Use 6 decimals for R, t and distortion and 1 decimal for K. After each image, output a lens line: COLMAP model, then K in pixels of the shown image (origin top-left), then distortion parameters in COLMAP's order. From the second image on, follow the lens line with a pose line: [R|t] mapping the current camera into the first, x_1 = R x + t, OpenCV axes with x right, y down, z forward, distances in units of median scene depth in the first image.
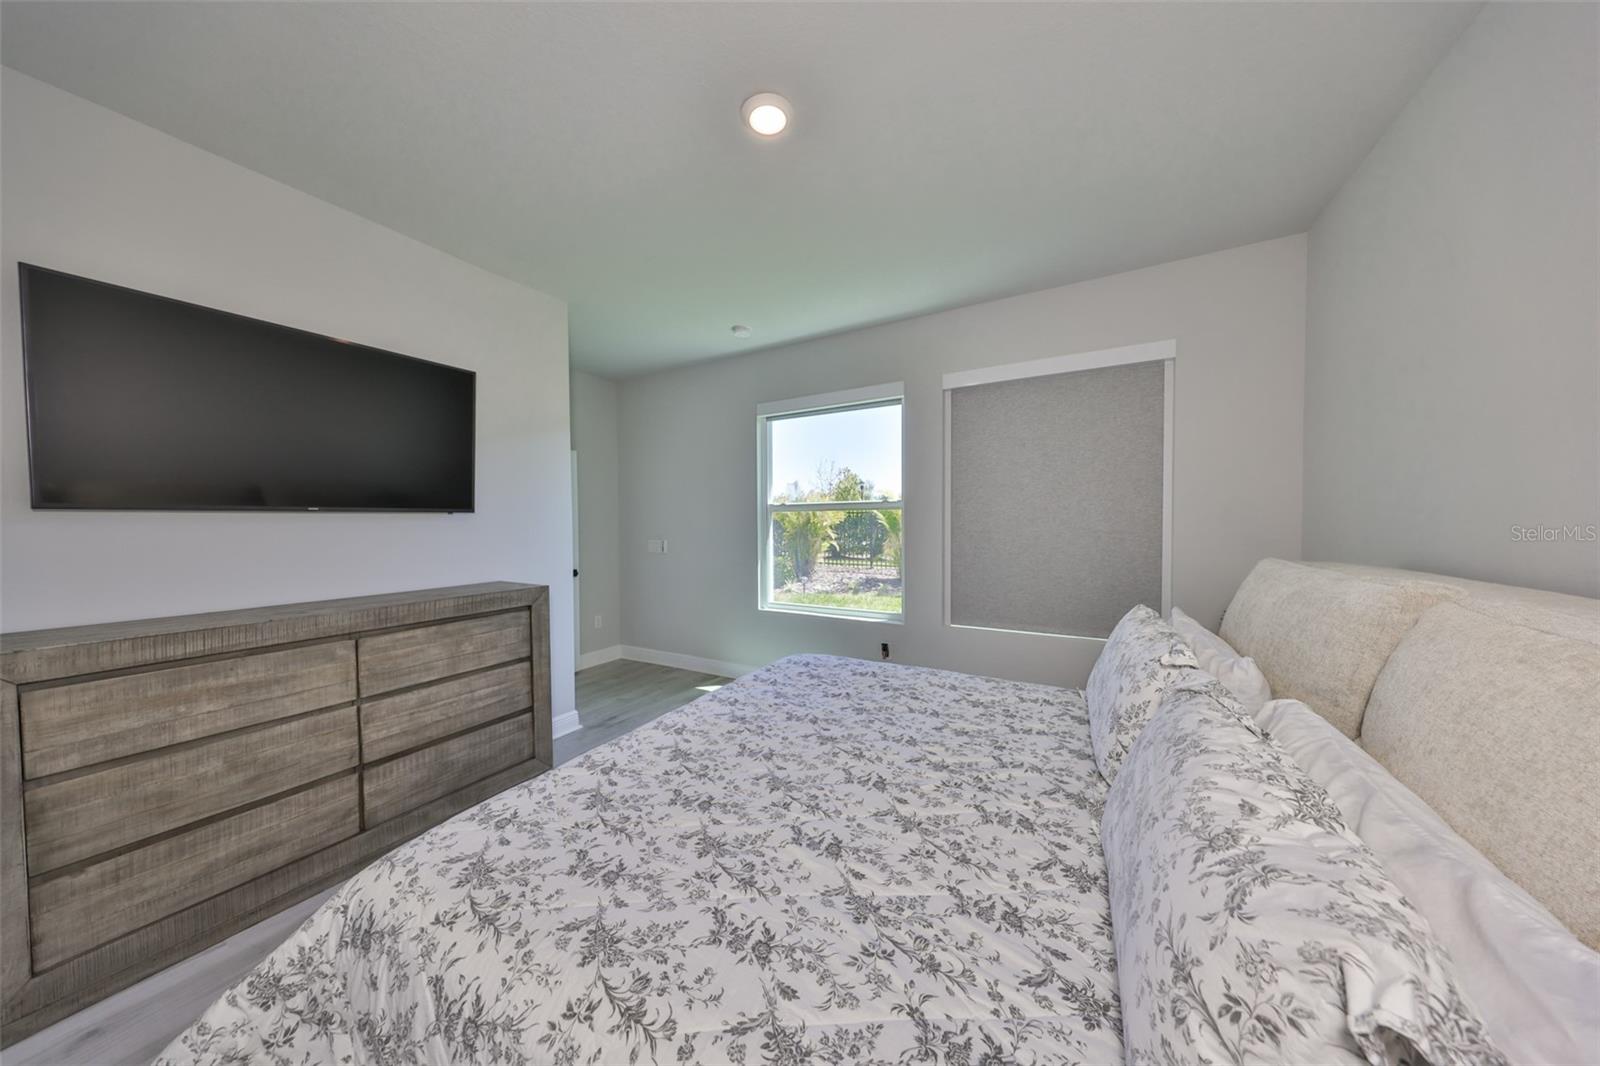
lens RADIAL K [[499.7, 0, 792.6], [0, 499.7, 523.9], [0, 0, 1]] dist [-0.002026, 0.000756]
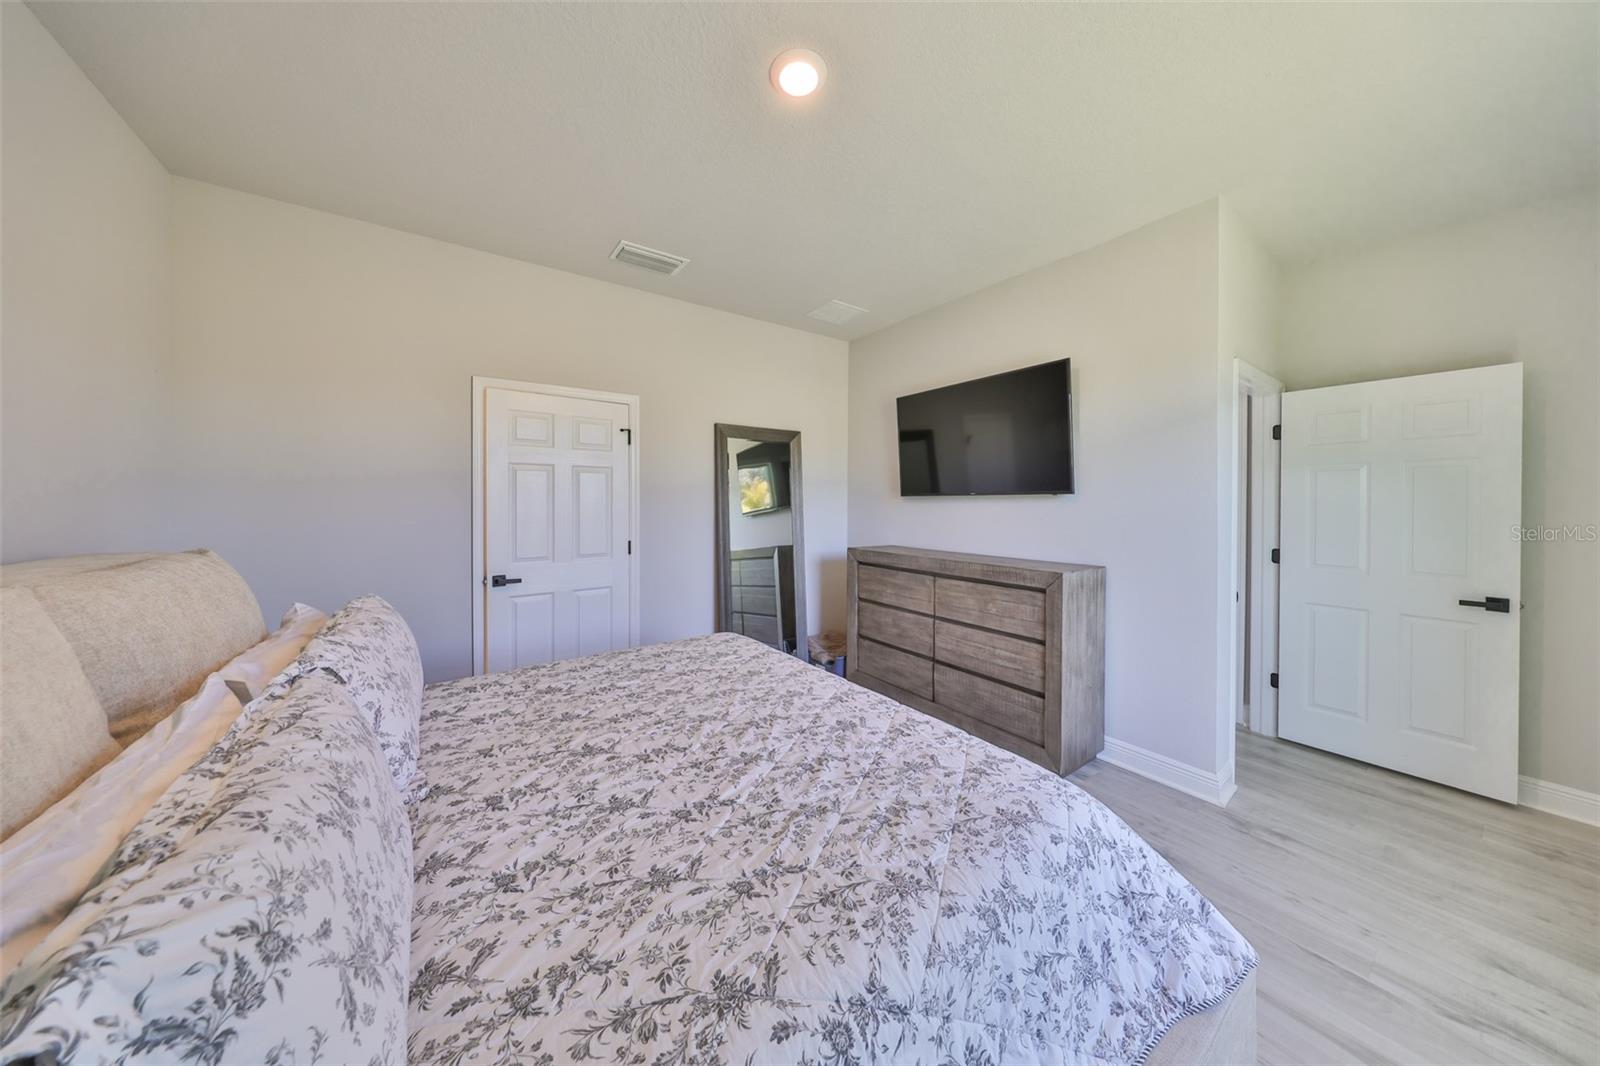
lens RADIAL K [[499.7, 0, 800.9], [0, 499.7, 507.6], [0, 0, 1]] dist [-0.002026, 0.000756]
pose [[-0.430602, 0.014977, -0.902418, 0.847623], [-0.002487, 0.999839, 0.017780, -0.016178], [0.902538, 0.009901, -0.430496, 1.530426]]
